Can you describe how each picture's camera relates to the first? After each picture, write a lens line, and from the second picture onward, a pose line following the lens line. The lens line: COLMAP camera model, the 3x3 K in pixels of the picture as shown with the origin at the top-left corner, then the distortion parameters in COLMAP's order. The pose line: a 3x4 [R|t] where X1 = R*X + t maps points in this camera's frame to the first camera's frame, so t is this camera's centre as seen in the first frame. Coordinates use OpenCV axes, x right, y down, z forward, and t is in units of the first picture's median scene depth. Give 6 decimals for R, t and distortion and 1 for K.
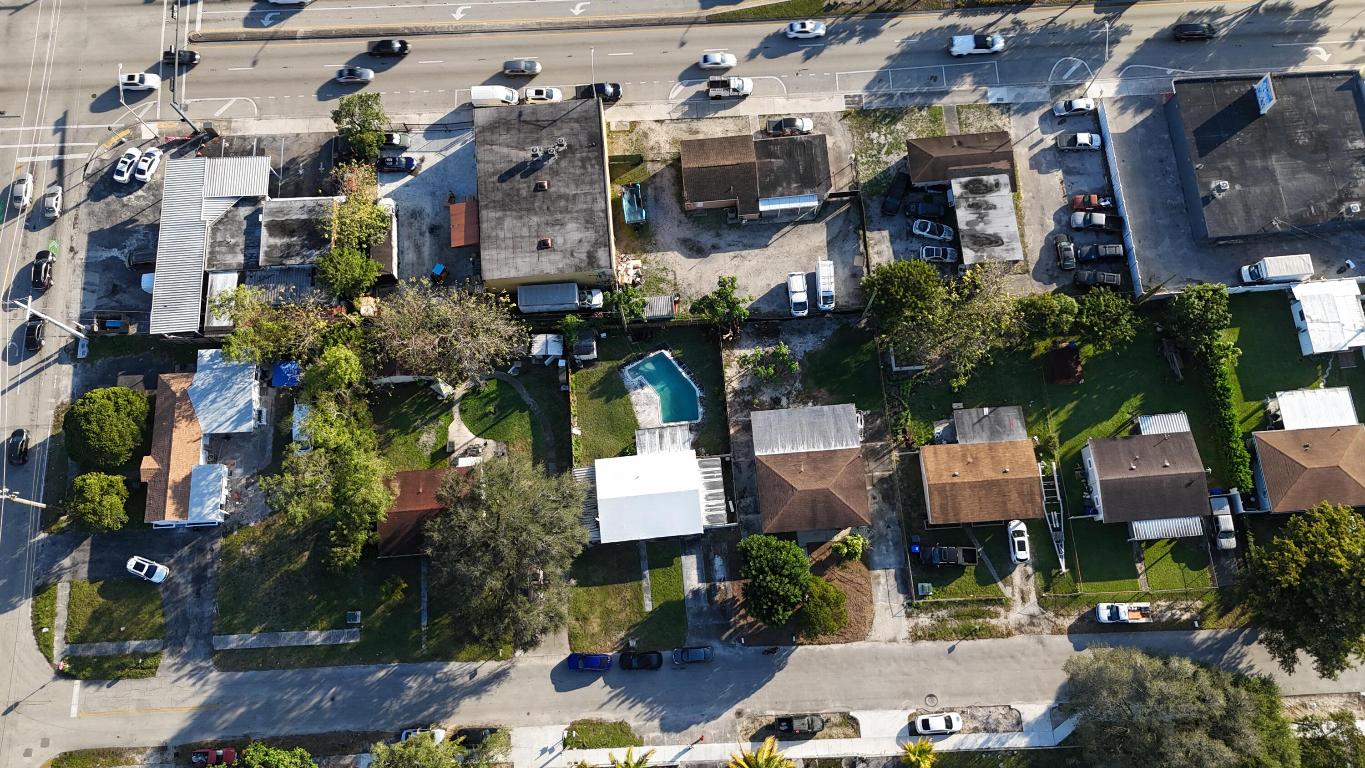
lens RADIAL K [[1010.3, 0, 671.1], [0, 1010.3, 384.8], [0, 0, 1]] dist [0.075116, -0.082744]
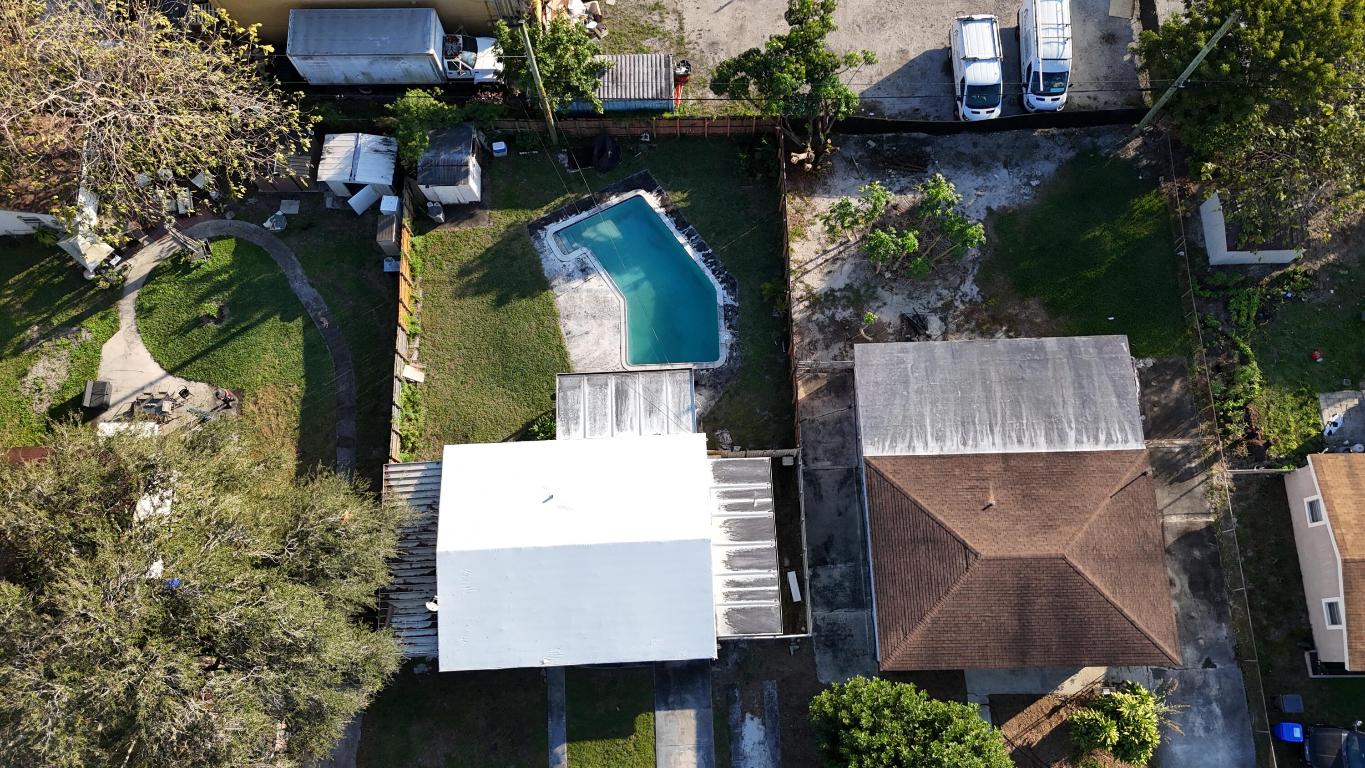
lens RADIAL K [[1010.3, 0, 671.1], [0, 1010.3, 384.8], [0, 0, 1]] dist [0.075116, -0.082744]
pose [[0.998509, 0.051217, -0.018873, 0.016184], [-0.051229, 0.998687, -0.000165, 0.045368], [0.018839, 0.001132, 0.999822, 0.596938]]
